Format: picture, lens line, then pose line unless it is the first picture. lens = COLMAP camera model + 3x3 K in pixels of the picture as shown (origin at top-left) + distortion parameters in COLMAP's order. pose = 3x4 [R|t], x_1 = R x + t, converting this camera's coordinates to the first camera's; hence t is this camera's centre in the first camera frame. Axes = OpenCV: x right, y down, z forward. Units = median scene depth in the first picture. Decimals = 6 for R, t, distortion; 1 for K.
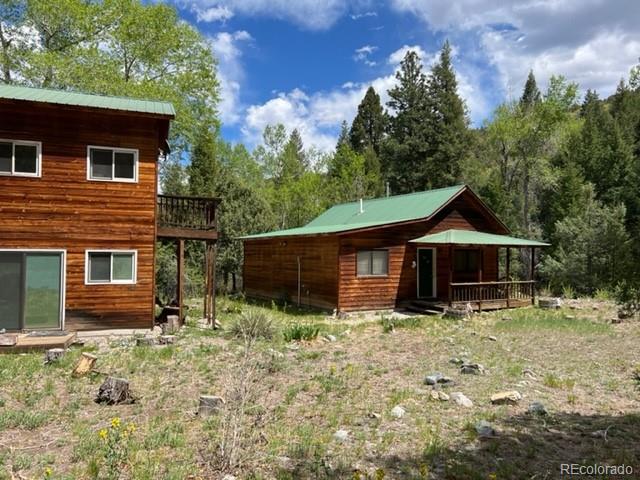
lens RADIAL K [[472.3, 0, 320.4], [0, 472.3, 235.2], [0, 0, 1]] dist [0.065291, -0.088278]
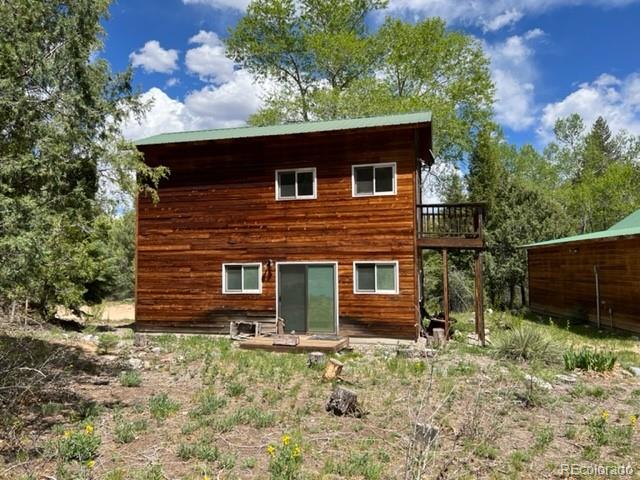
lens RADIAL K [[472.3, 0, 320.4], [0, 472.3, 235.2], [0, 0, 1]] dist [0.065291, -0.088278]
pose [[0.824195, -0.050839, -0.564020, 0.049668], [0.036584, 0.998662, -0.036558, 0.007354], [0.565124, 0.009497, 0.824951, 0.073713]]
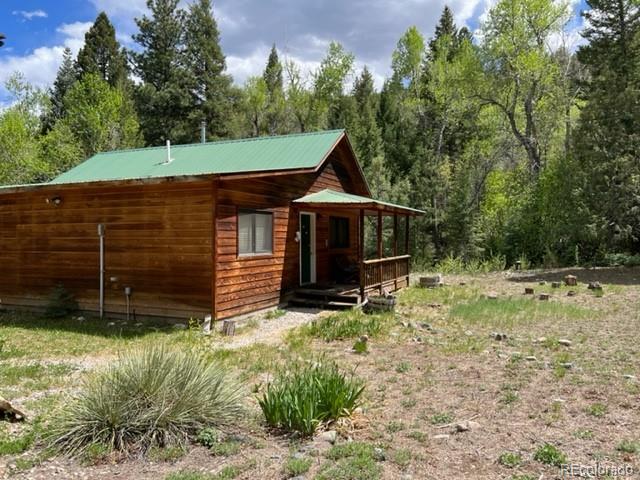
lens RADIAL K [[472.3, 0, 320.4], [0, 472.3, 235.2], [0, 0, 1]] dist [0.065291, -0.088278]
pose [[0.808223, -0.006941, 0.588836, -0.257346], [-0.013327, 0.999459, 0.030073, 0.059985], [-0.588726, -0.032153, 0.807693, 0.664407]]
